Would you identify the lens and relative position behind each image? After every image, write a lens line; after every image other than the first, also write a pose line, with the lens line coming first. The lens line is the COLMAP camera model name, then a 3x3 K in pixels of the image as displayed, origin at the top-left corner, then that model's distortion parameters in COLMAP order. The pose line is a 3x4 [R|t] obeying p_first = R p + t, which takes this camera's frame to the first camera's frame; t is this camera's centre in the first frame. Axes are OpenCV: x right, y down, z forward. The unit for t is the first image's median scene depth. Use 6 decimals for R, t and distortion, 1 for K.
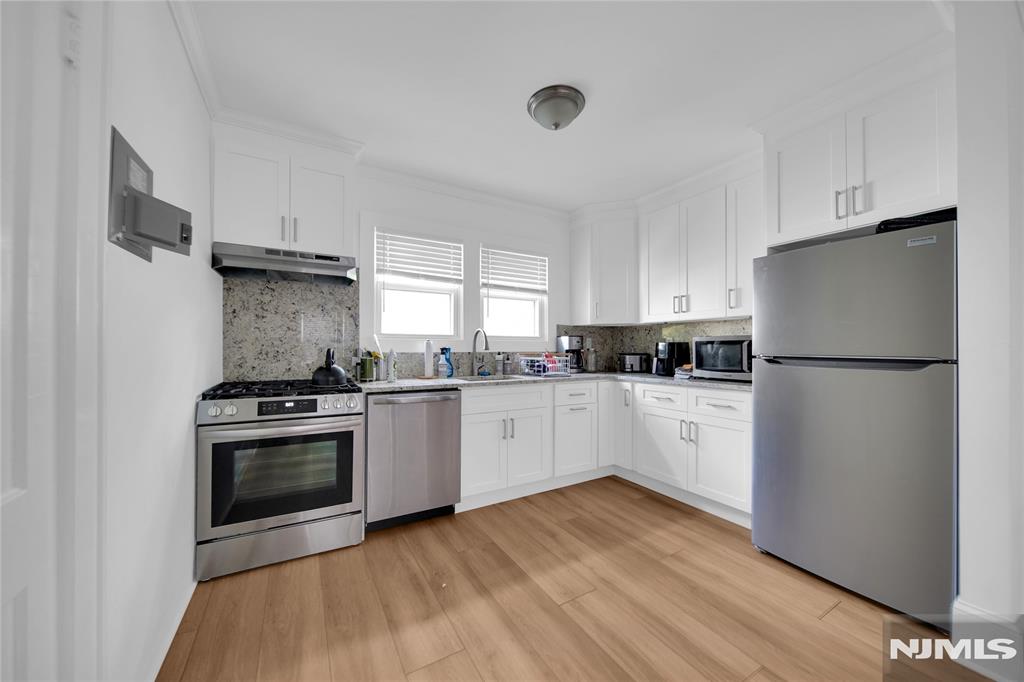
lens RADIAL K [[365.7, 0, 512.6], [0, 365.7, 346.8], [0, 0, 1]] dist [-0.000036, -0.000005]
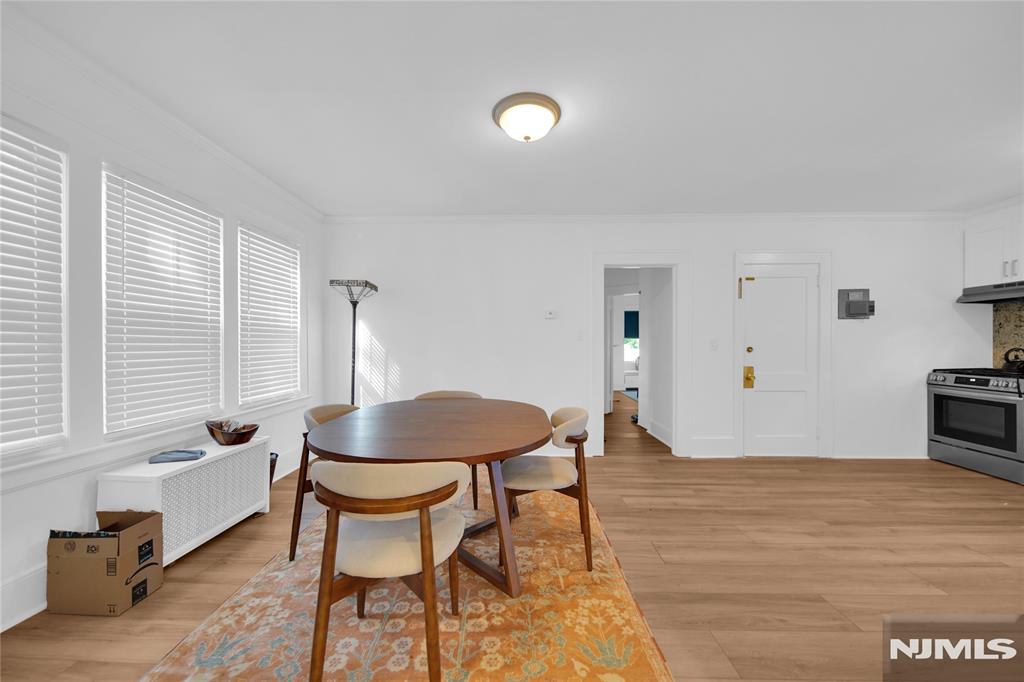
lens RADIAL K [[365.7, 0, 512.6], [0, 365.7, 346.8], [0, 0, 1]] dist [-0.000036, -0.000005]
pose [[-0.522896, 0.000153, -0.852397, 1.976966], [0.001628, 0.999998, -0.000819, -0.001806], [0.852395, -0.001816, -0.522895, 0.046164]]
